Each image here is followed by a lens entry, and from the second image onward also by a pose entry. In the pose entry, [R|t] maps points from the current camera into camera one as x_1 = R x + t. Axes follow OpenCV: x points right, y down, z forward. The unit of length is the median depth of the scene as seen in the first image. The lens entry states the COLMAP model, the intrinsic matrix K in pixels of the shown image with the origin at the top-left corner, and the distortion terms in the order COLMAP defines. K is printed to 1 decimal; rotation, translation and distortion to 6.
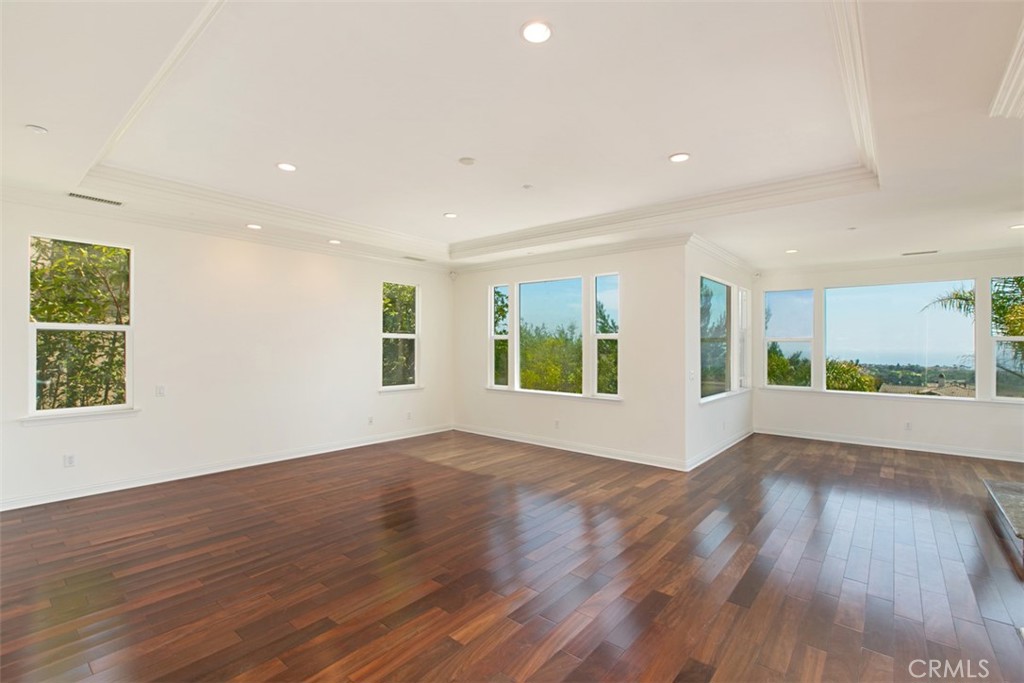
lens RADIAL K [[456.4, 0, 516.7], [0, 456.4, 341.8], [0, 0, 1]] dist [0.000955, 0.000024]
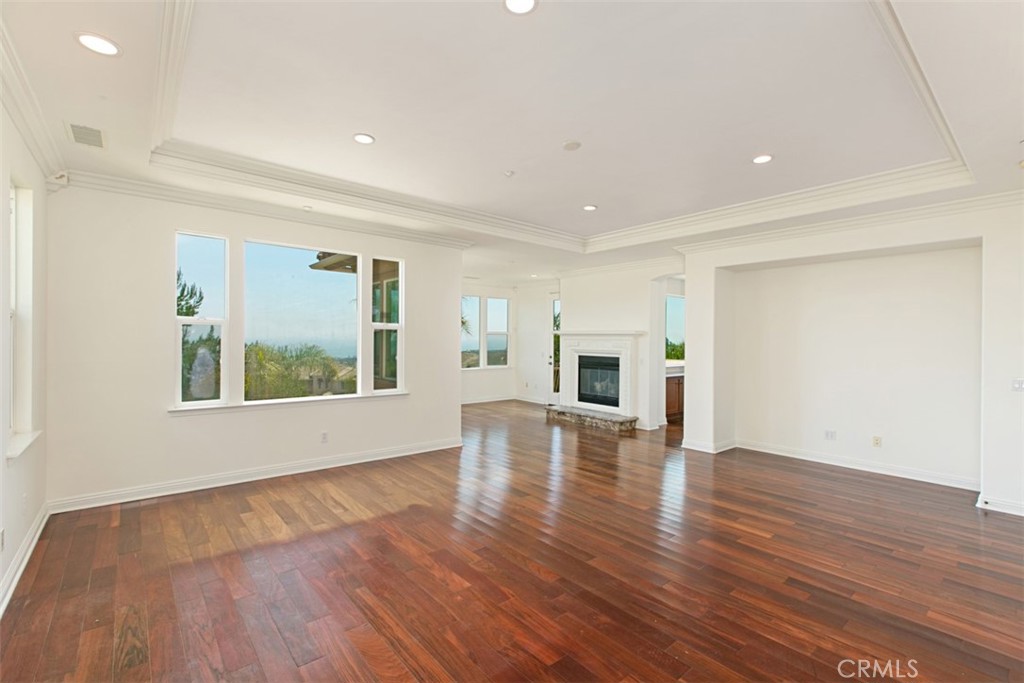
lens RADIAL K [[456.4, 0, 516.7], [0, 456.4, 341.8], [0, 0, 1]] dist [0.000955, 0.000024]
pose [[0.178688, -0.014131, 0.983804, -0.636358], [-0.024318, 0.999528, 0.018774, -0.005241], [-0.983605, -0.027279, 0.178260, 0.561545]]
